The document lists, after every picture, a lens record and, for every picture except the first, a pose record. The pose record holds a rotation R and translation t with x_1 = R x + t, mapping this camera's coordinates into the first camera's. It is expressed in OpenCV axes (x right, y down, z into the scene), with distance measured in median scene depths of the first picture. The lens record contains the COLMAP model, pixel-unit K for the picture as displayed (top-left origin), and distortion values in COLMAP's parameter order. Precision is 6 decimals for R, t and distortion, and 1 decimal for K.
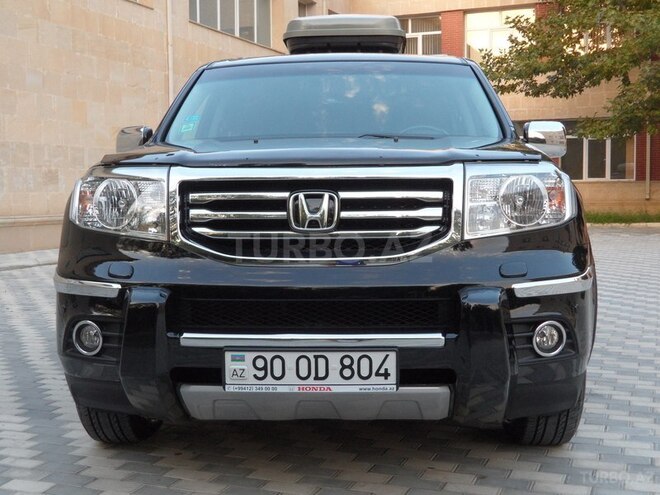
lens RADIAL K [[856.8, 0, 330.0], [0, 856.8, 247.5], [0, 0, 1]] dist [-0.019981, 0.007009]
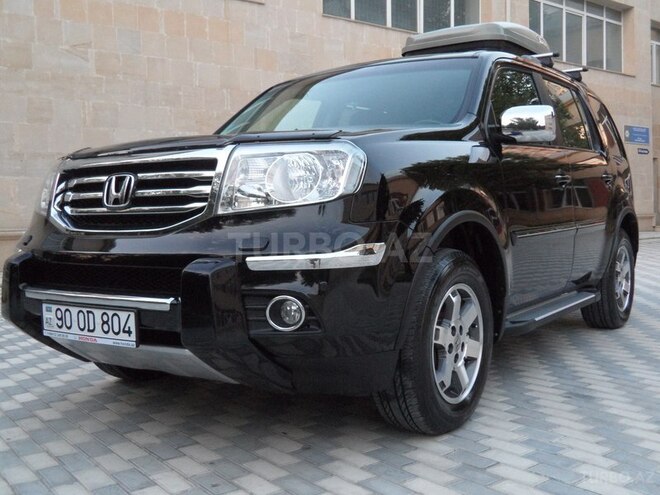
lens RADIAL K [[704.1, 0, 330.0], [0, 704.1, 247.5], [0, 0, 1]] dist [0.056260, -0.356918]
pose [[0.851885, 0.019129, -0.523379, 0.769713], [-0.024475, 0.999695, -0.003298, 0.032755], [0.523157, 0.015620, 0.852093, 0.338025]]
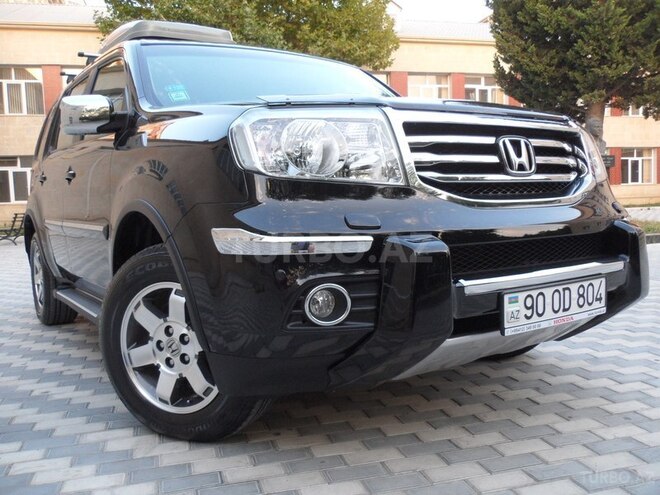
lens RADIAL K [[625.0, 0, 331.7], [0, 625.0, 230.8], [0, 0, 1]] dist [-0.039655, 0.013207]
pose [[0.805950, -0.047130, 0.590104, -0.684023], [0.069883, 0.997430, -0.015783, 0.047329], [-0.587844, 0.053958, 0.807173, 0.541666]]
